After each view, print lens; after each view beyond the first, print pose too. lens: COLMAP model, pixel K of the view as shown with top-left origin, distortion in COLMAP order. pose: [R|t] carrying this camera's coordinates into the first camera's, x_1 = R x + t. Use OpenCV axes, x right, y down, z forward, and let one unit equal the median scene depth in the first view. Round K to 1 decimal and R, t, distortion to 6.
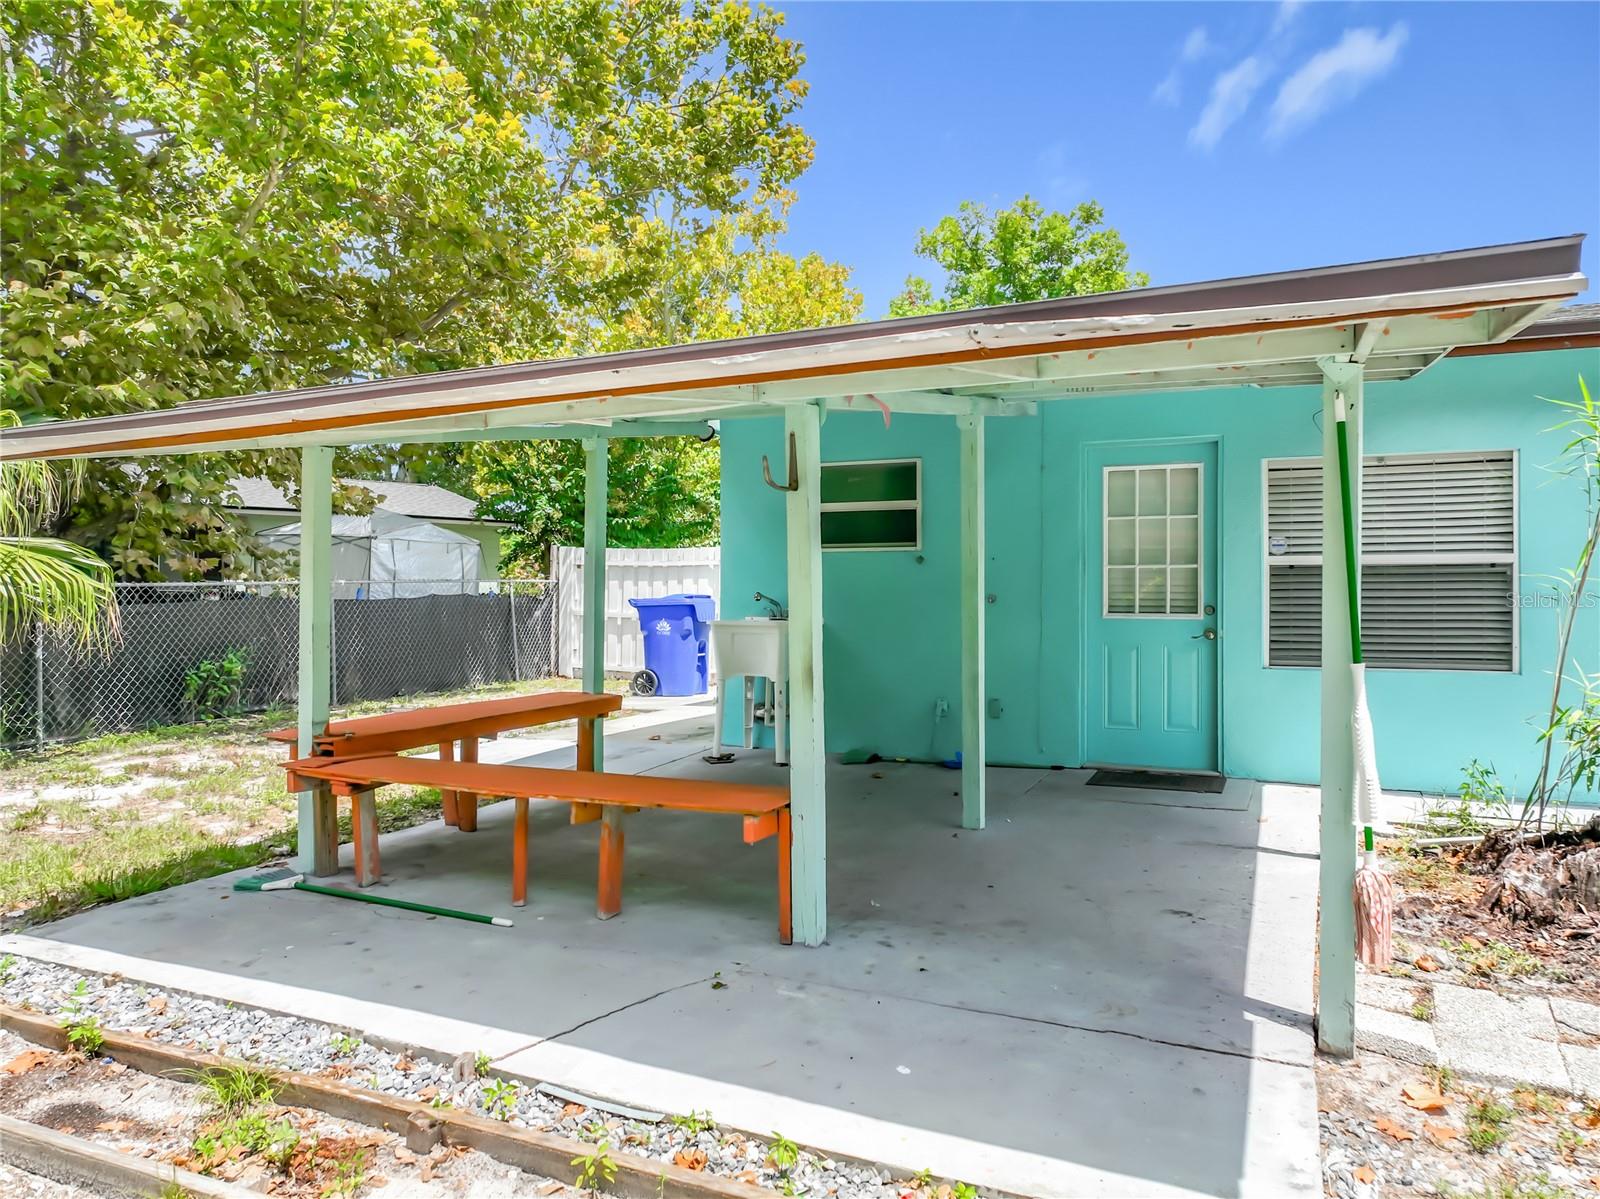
lens RADIAL K [[1113.9, 0, 782.8], [0, 1113.9, 575.6], [0, 0, 1]] dist [-0.017126, -0.000380]
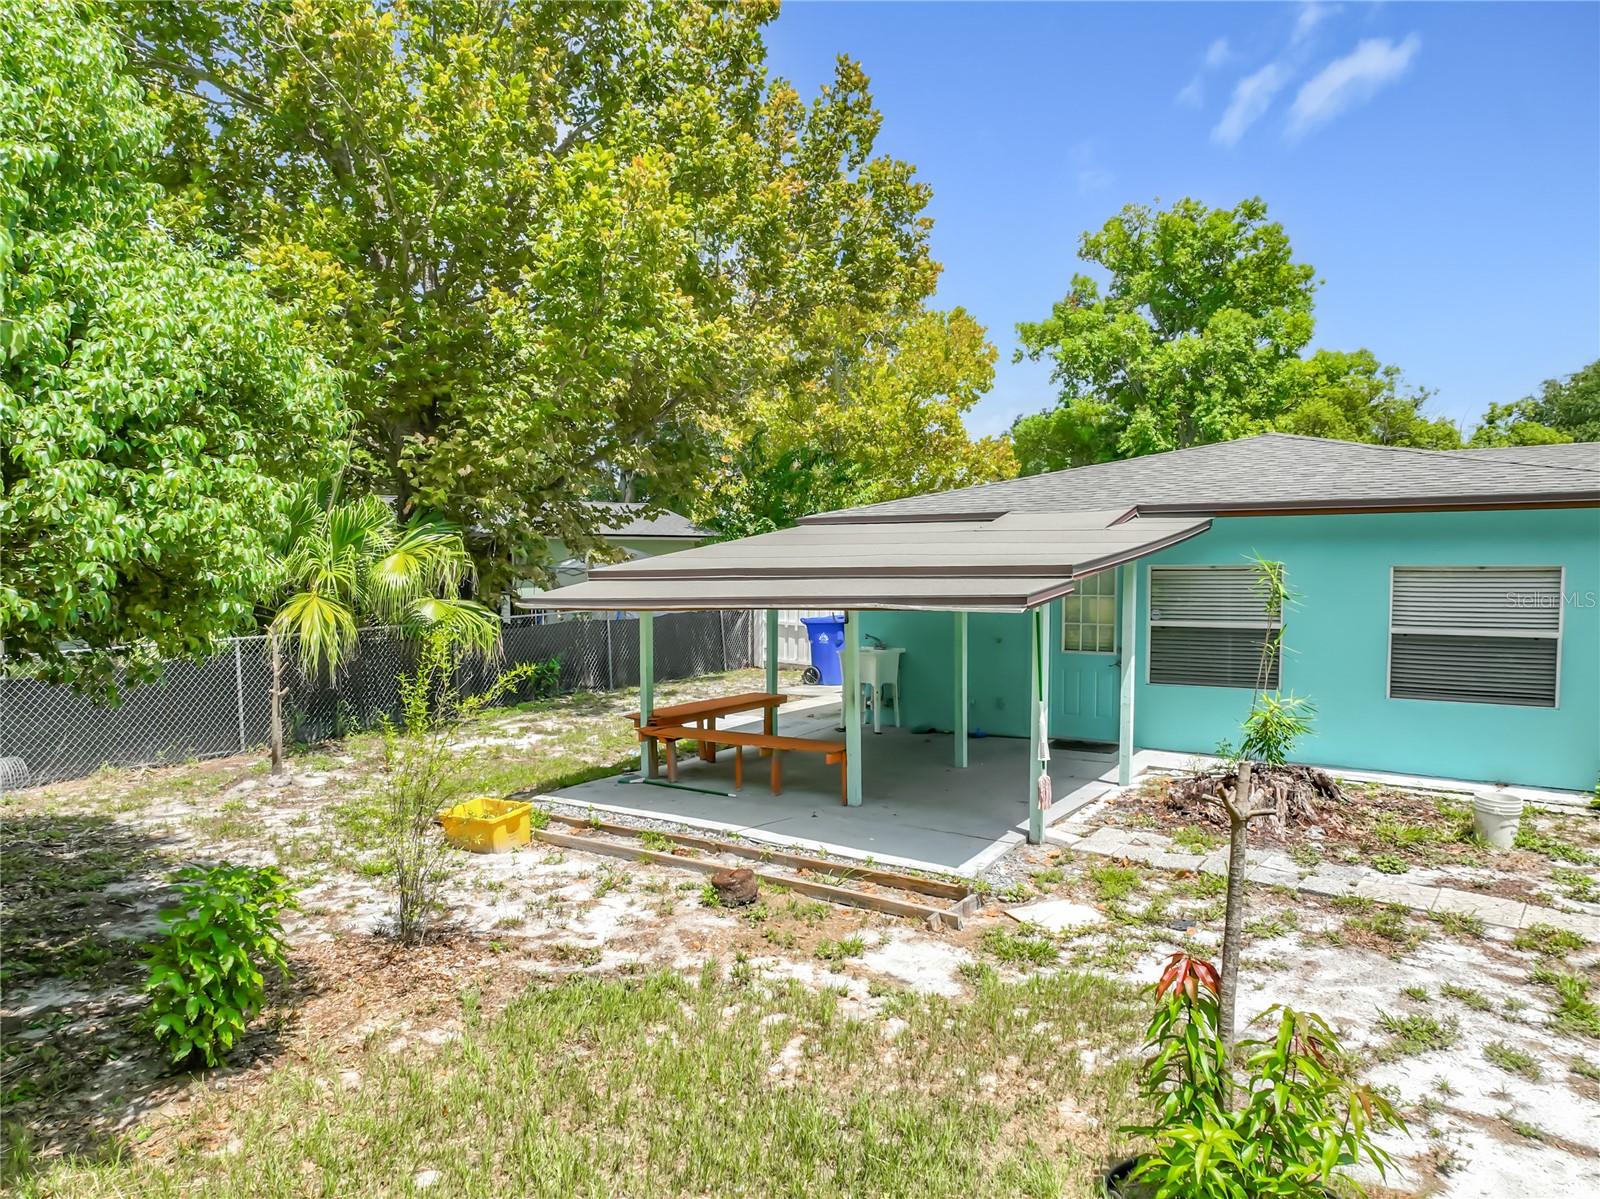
lens RADIAL K [[1125.0, 0, 800.0], [0, 1125.0, 599.5], [0, 0, 1]] dist [0.005748, 0.024933]
pose [[0.987691, 0.001026, -0.156412, 0.169497], [0.007266, 0.998598, 0.052434, -0.148549], [0.156247, -0.052926, 0.986299, -0.839137]]
